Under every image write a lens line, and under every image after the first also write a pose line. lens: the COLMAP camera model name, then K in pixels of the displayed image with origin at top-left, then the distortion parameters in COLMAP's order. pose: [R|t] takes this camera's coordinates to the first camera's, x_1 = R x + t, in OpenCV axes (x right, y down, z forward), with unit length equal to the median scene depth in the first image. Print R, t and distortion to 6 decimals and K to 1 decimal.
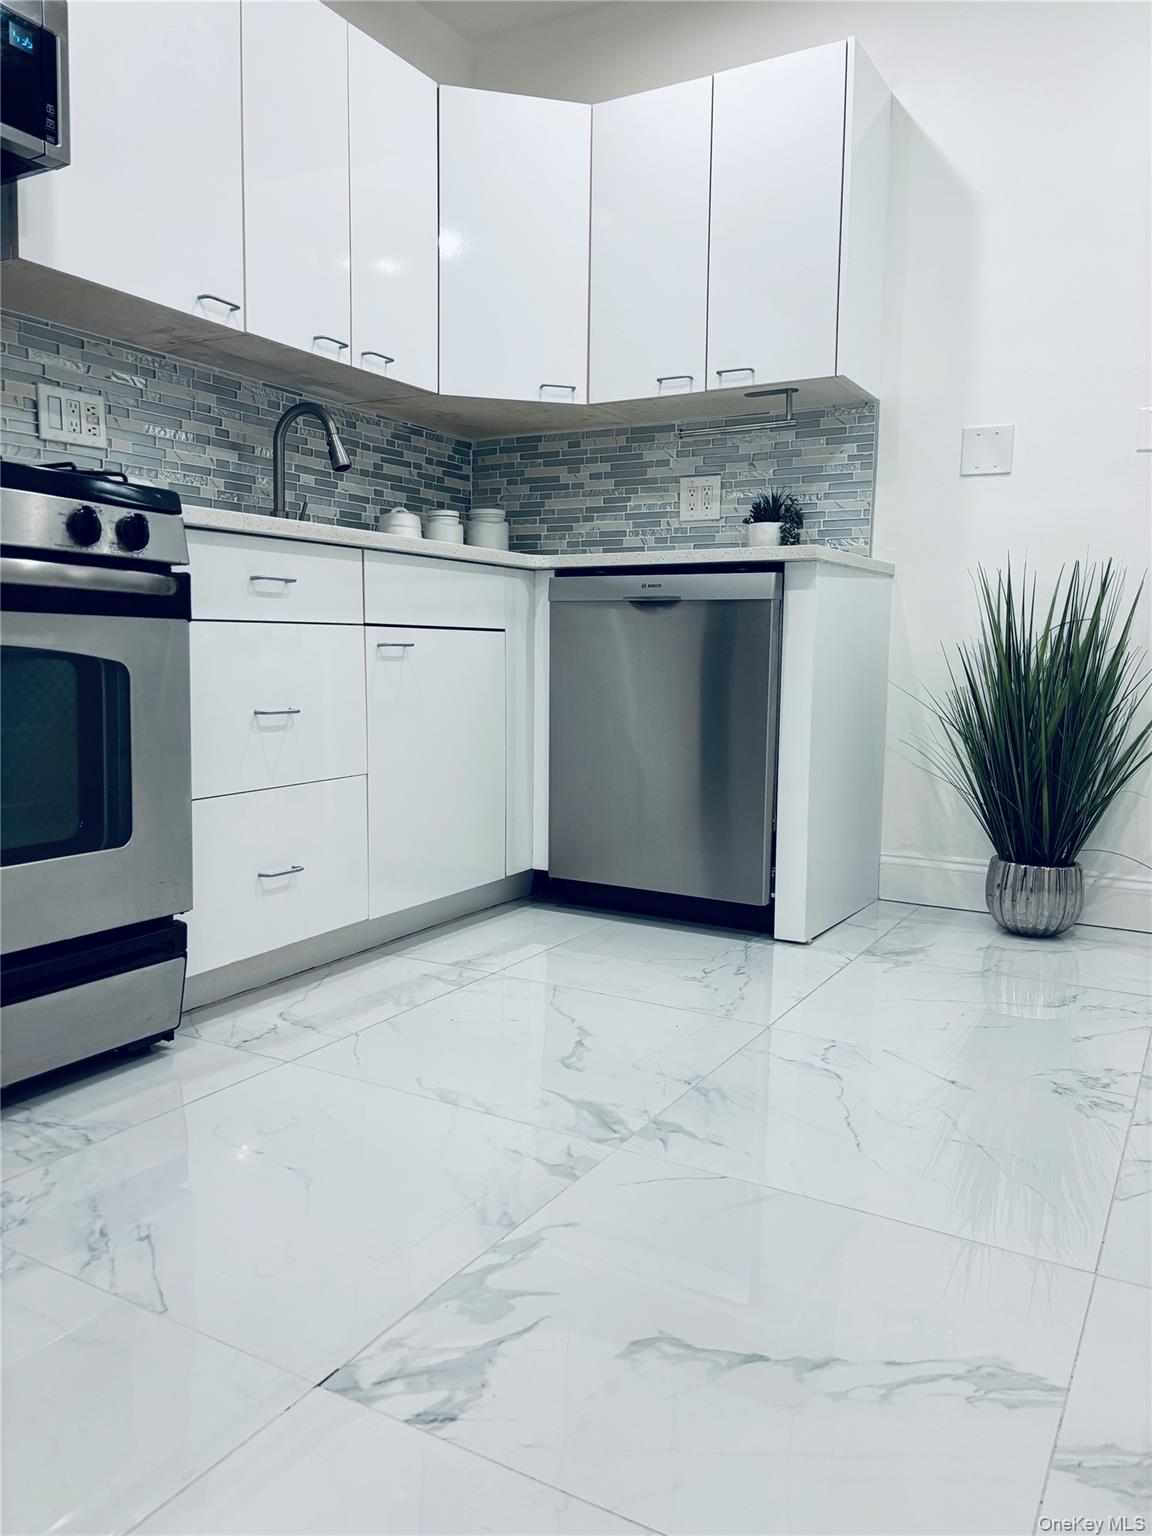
lens RADIAL K [[1157.3, 0, 577.0], [0, 1157.3, 772.2], [0, 0, 1]] dist [0.014995, -0.028232]
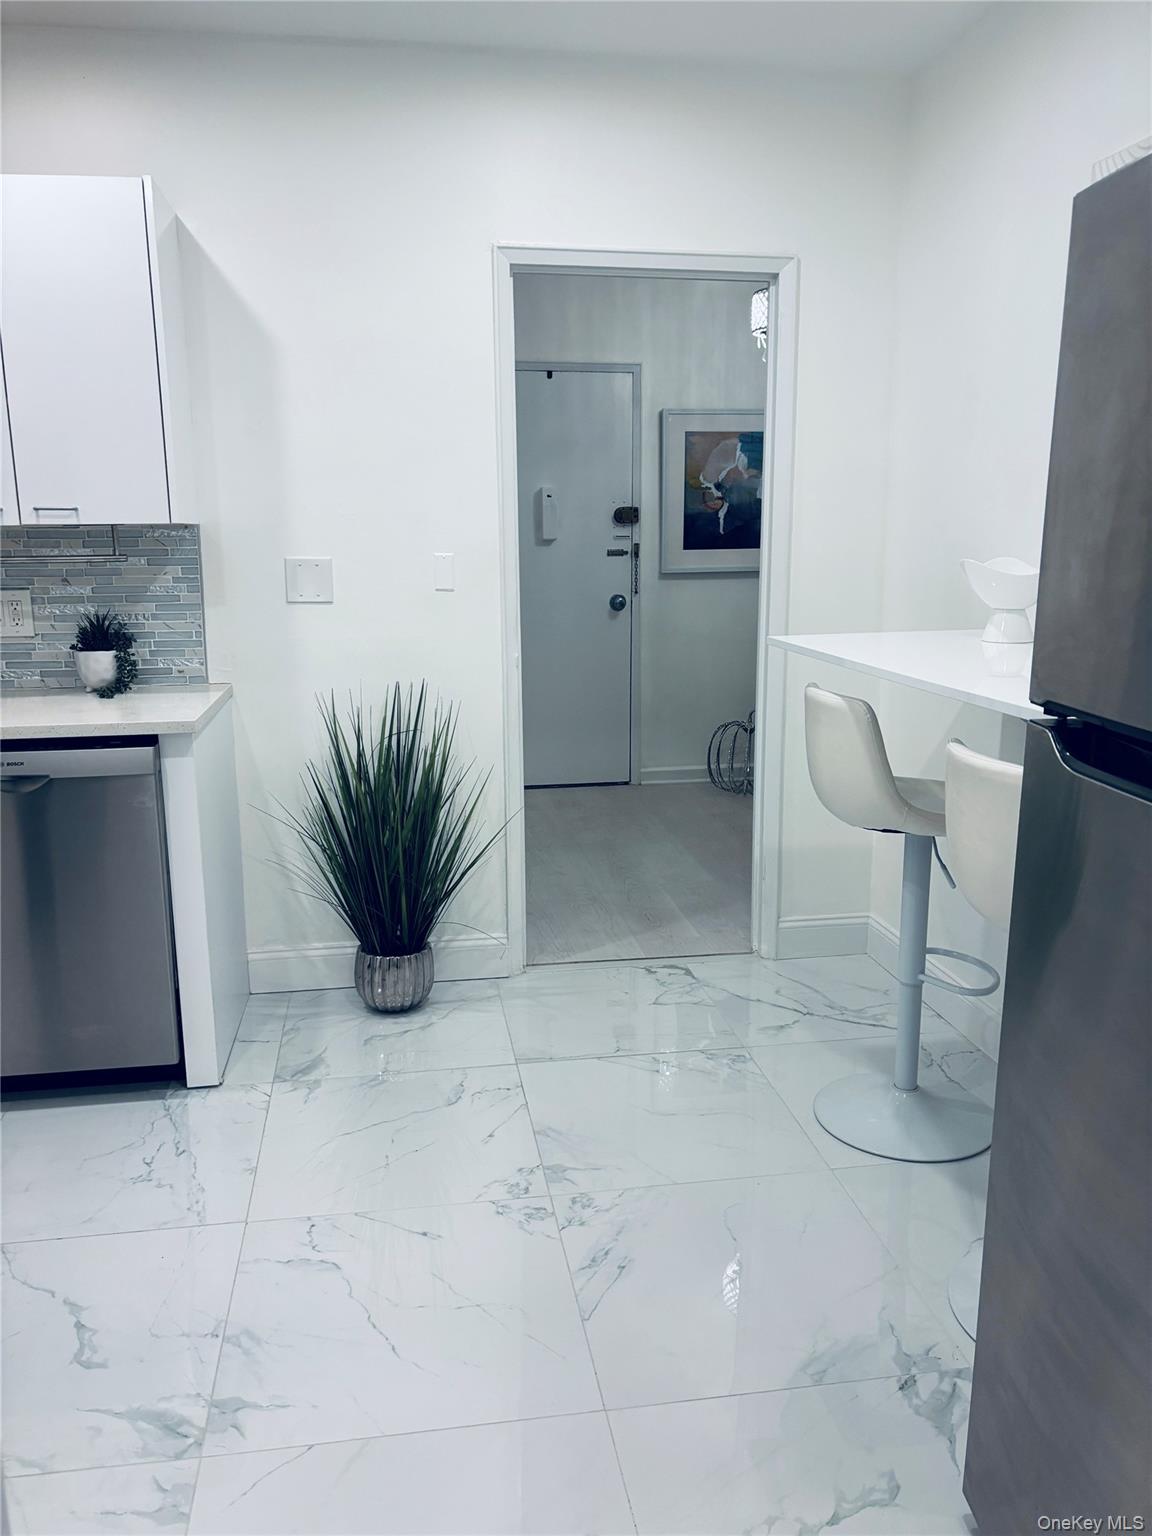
lens RADIAL K [[1157.3, 0, 577.5], [0, 1157.3, 759.9], [0, 0, 1]] dist [0.014995, -0.028232]
pose [[0.777107, -0.136996, 0.614278, -0.151804], [0.081746, 0.989725, 0.117313, -0.235689], [-0.624037, -0.040950, 0.780321, -0.011733]]
